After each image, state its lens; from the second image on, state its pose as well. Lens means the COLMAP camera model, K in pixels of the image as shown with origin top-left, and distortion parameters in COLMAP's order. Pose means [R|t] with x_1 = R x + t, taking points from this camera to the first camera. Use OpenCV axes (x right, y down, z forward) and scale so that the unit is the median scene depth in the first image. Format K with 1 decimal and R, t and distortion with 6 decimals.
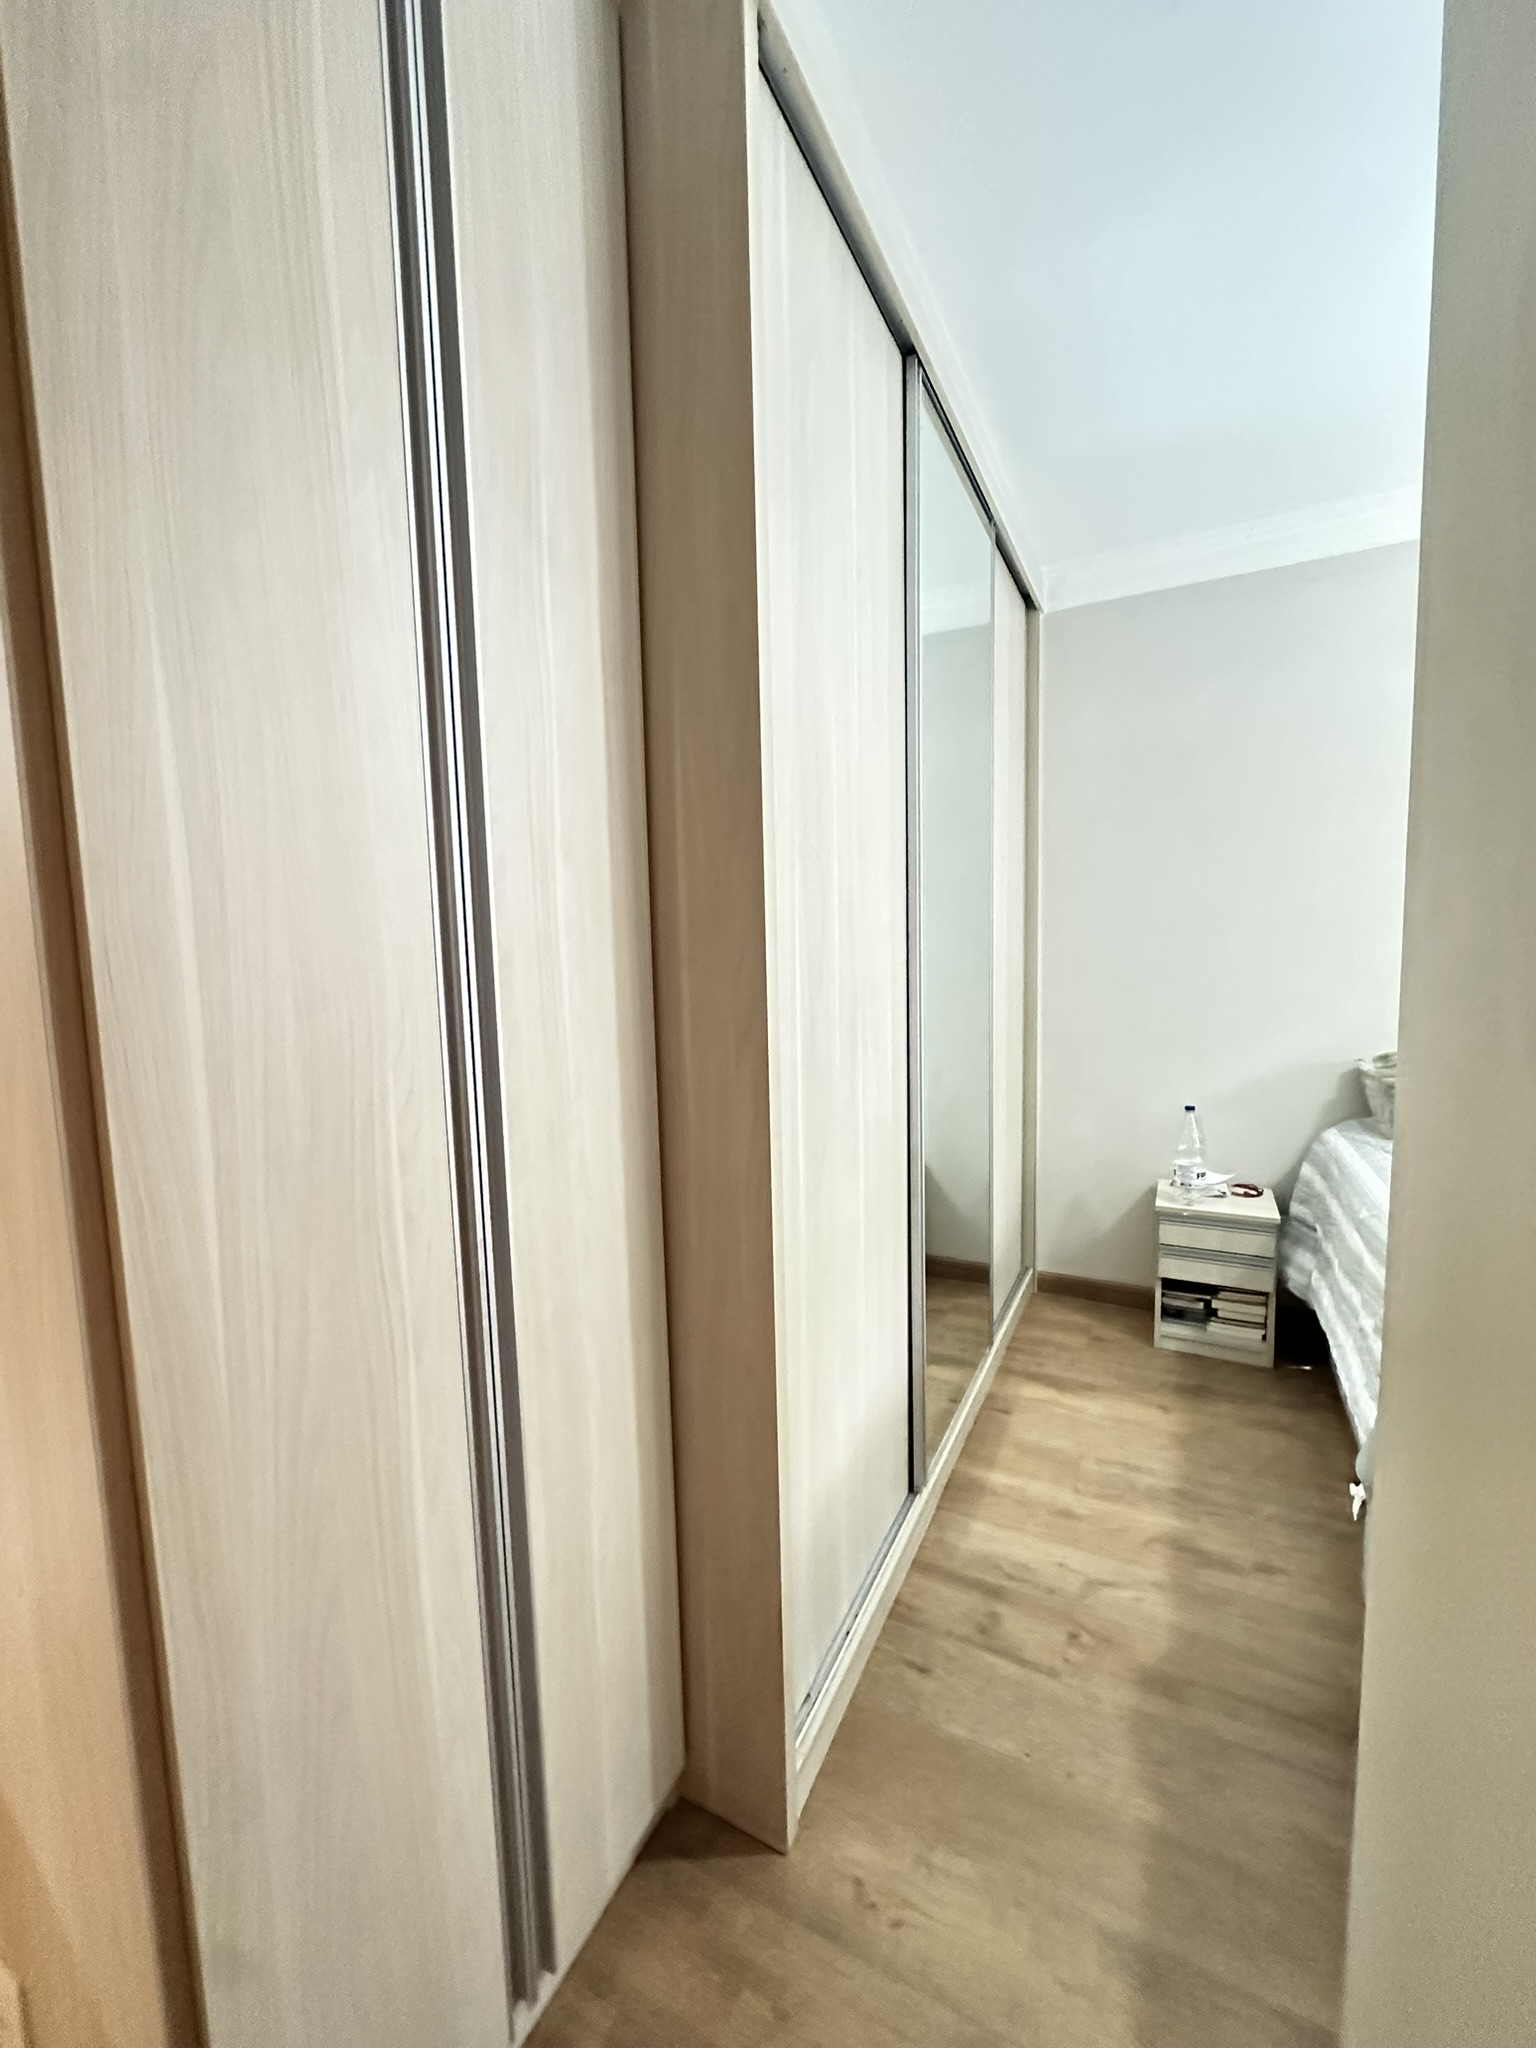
lens RADIAL K [[816.9, 0, 760.5], [0, 816.9, 1026.7], [0, 0, 1]] dist [-0.007293, 0.000089]
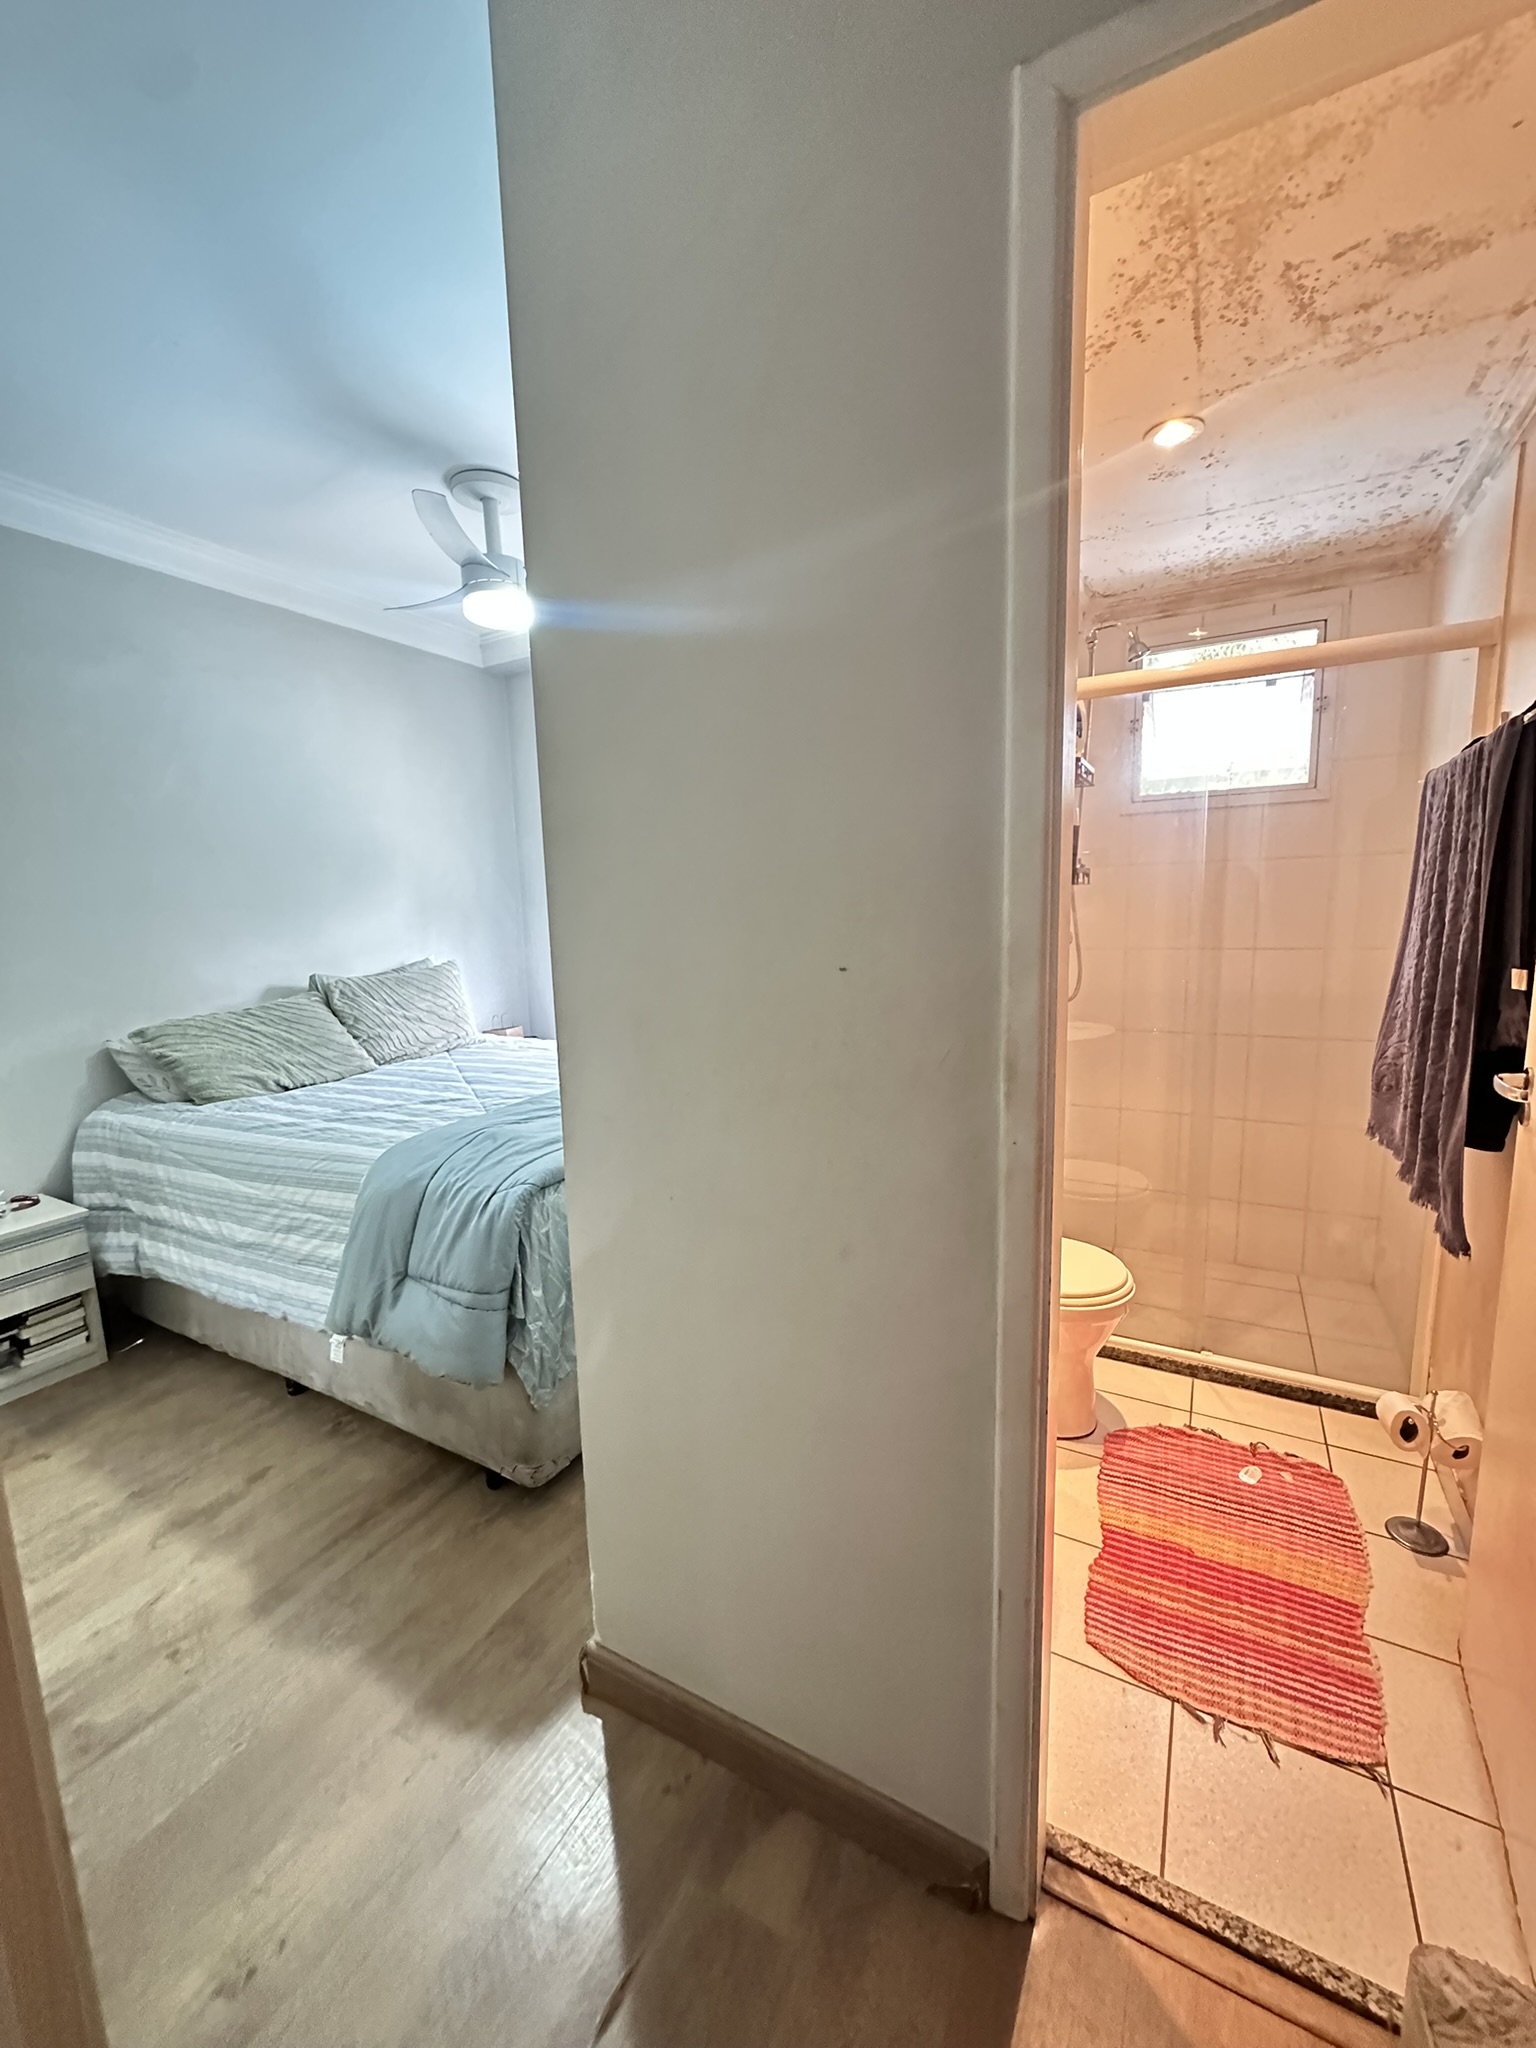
lens RADIAL K [[816.9, 0, 760.5], [0, 816.9, 1026.7], [0, 0, 1]] dist [-0.007293, 0.000089]
pose [[0.041583, -0.127666, 0.990945, -0.276022], [0.130239, 0.984033, 0.121310, 0.005823], [-0.990610, 0.124016, 0.057546, 0.118319]]
